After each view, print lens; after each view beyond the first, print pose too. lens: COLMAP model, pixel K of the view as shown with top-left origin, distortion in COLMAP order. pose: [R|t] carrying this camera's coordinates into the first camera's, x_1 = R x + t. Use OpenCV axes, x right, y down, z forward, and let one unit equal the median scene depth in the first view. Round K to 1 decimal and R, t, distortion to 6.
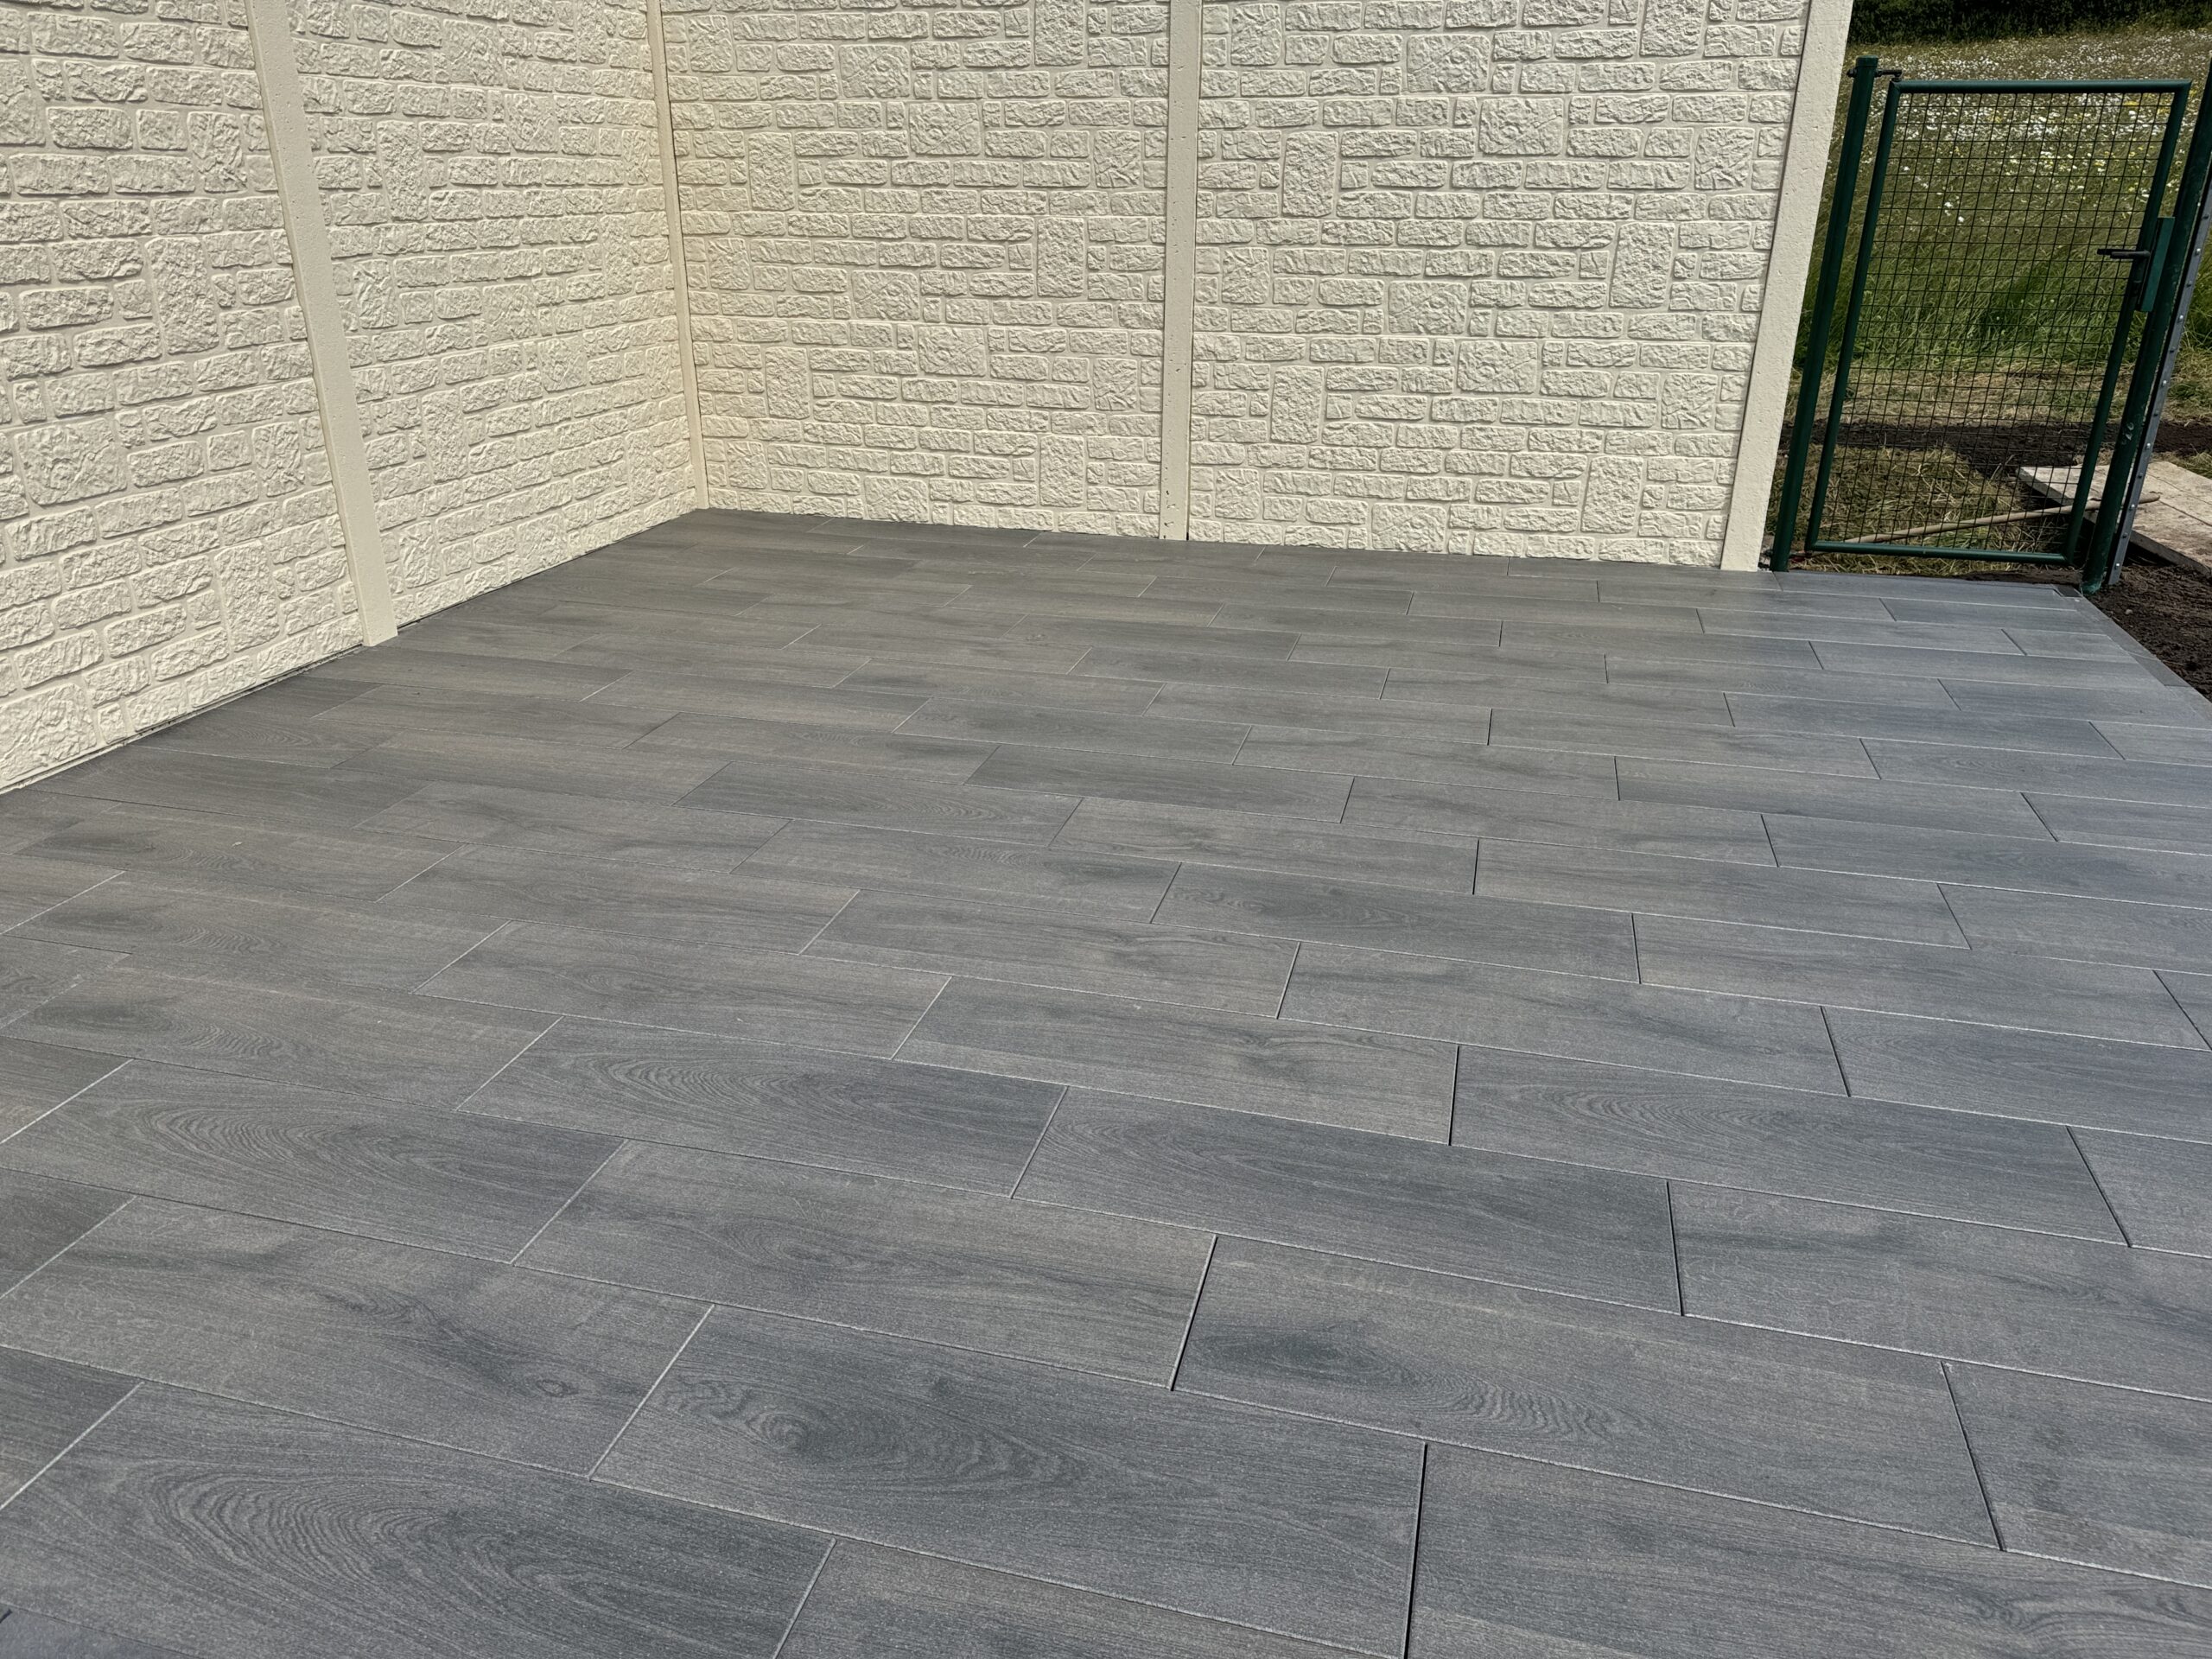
lens RADIAL K [[1549.9, 0, 1093.6], [0, 1549.9, 839.0], [0, 0, 1]] dist [0.042182, -0.050593]
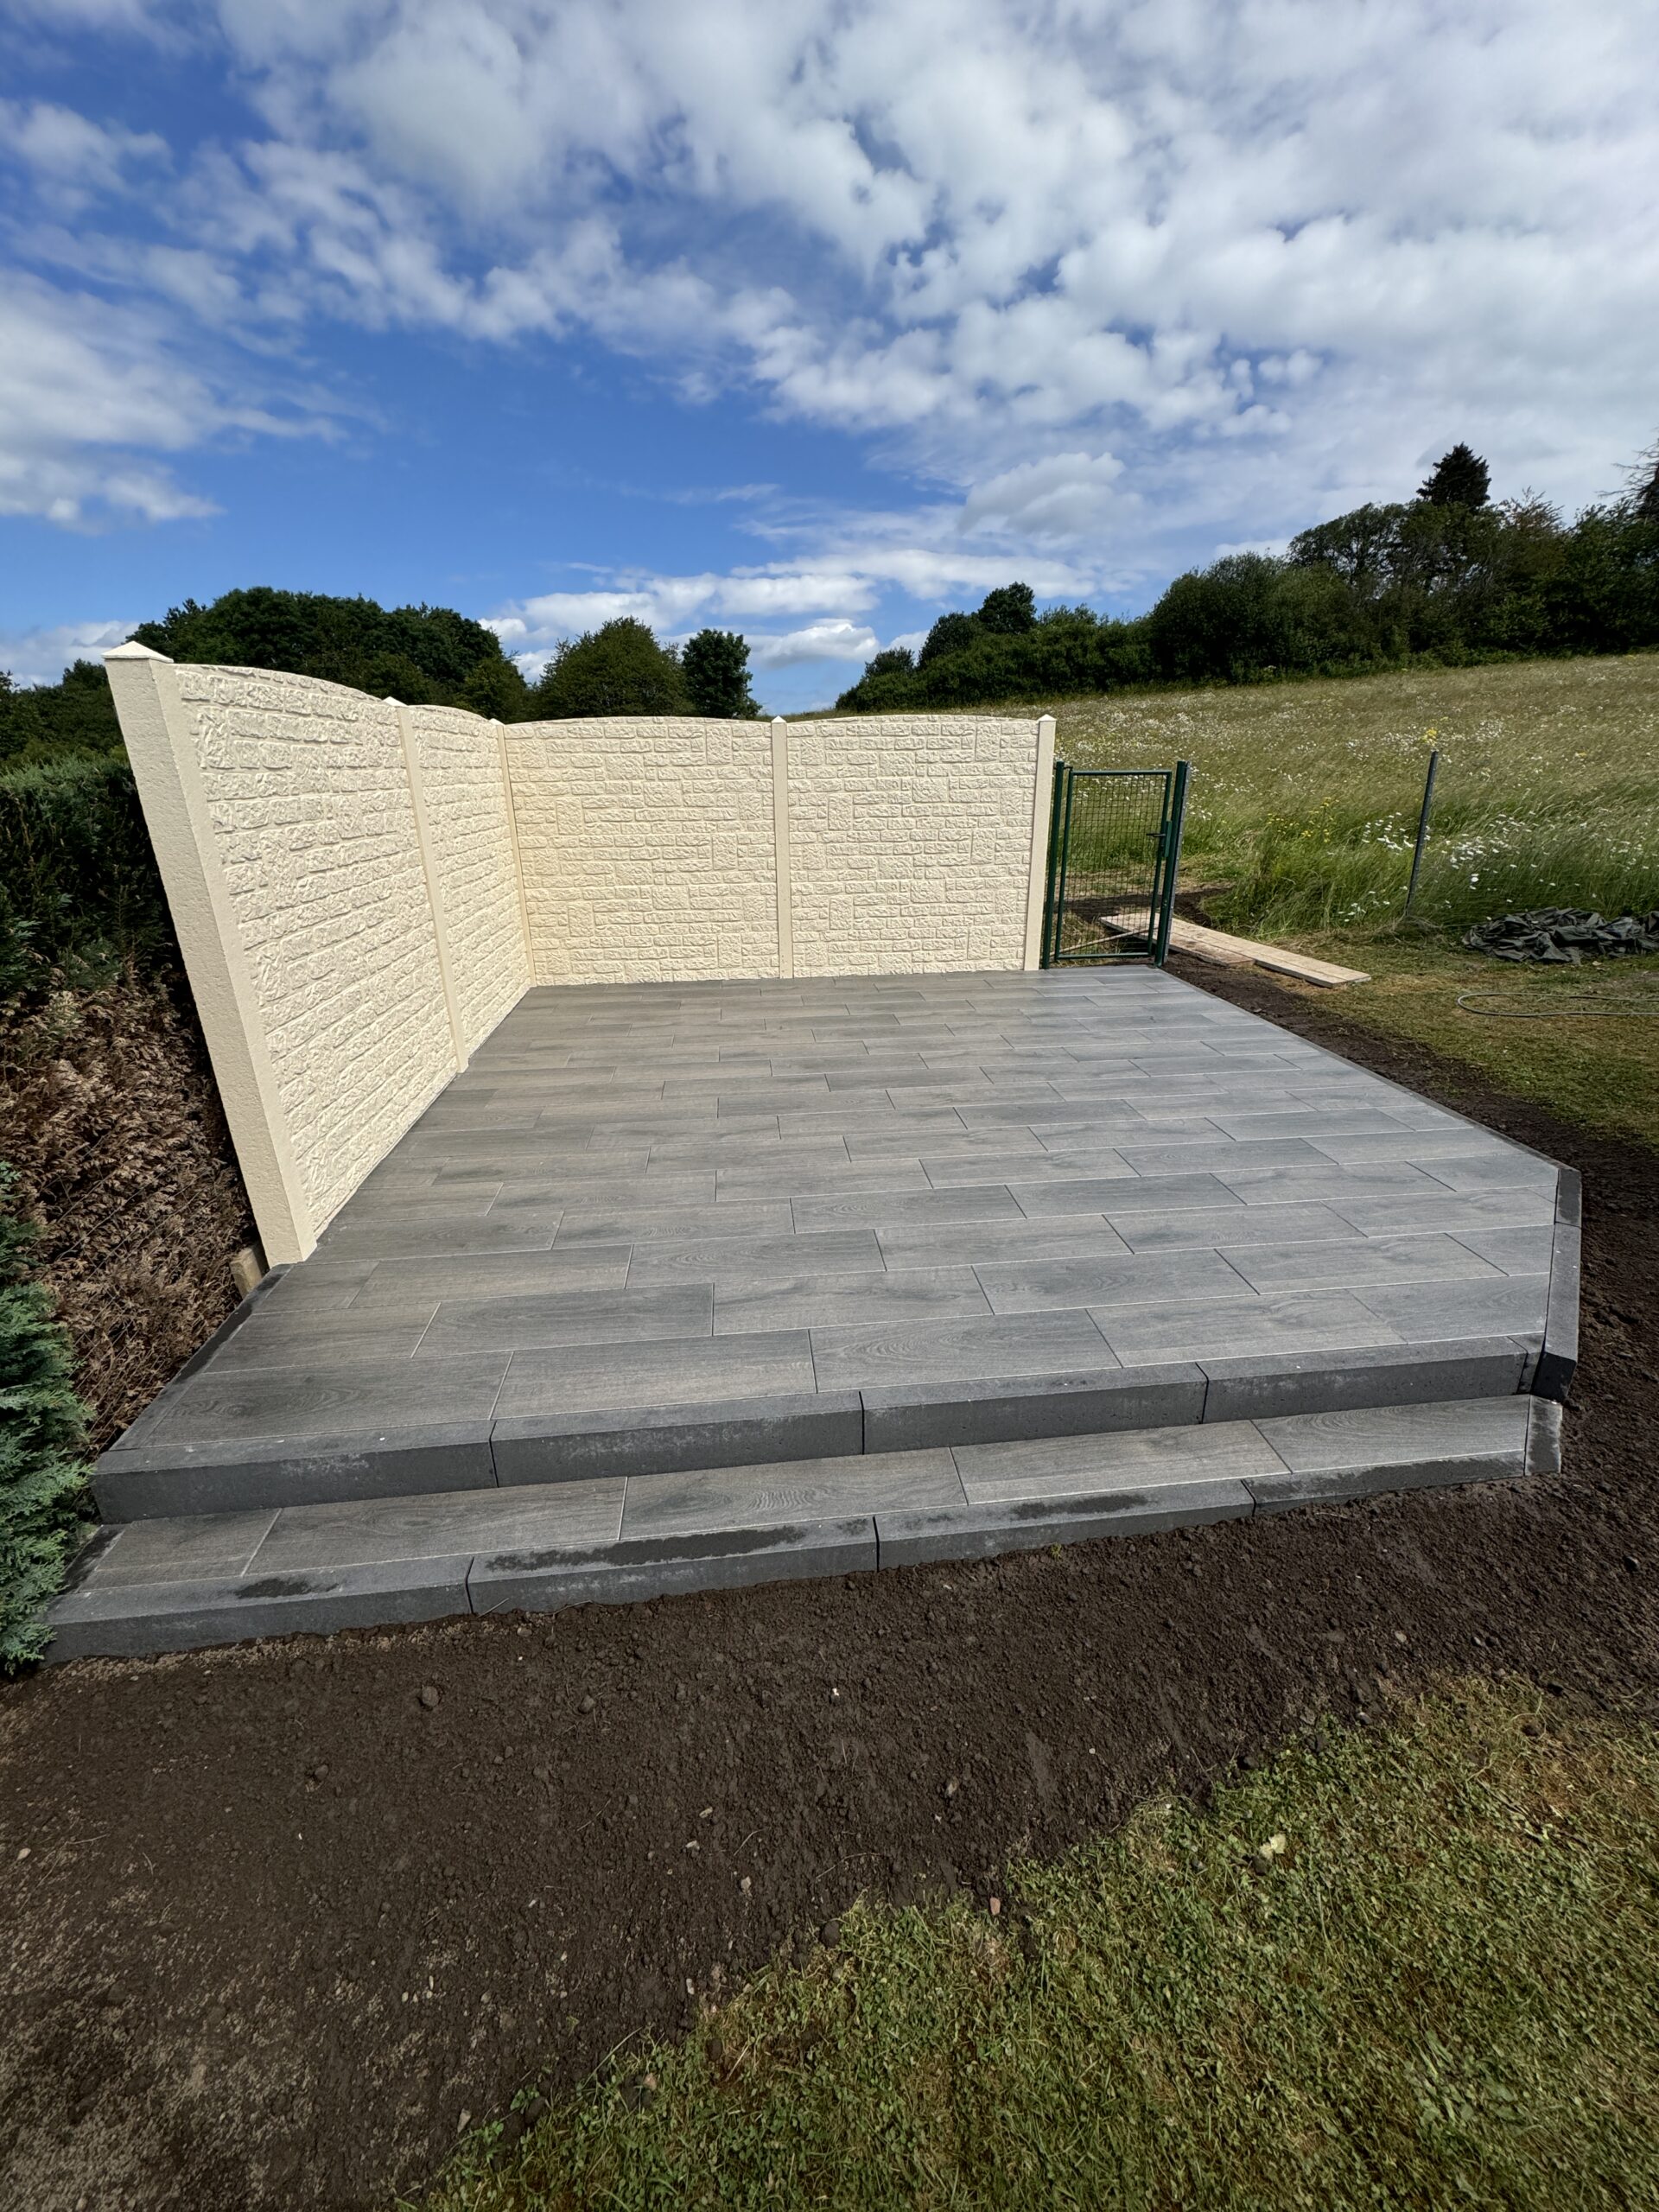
lens RADIAL K [[876.0, 0, 829.8], [0, 876.0, 1099.2], [0, 0, 1]] dist [-0.002720, 0.000216]
pose [[0.933873, -0.138484, 0.329701, -0.439534], [0.153383, 0.987975, -0.019477, 0.000567], [-0.323039, 0.068760, 0.943885, -0.183920]]
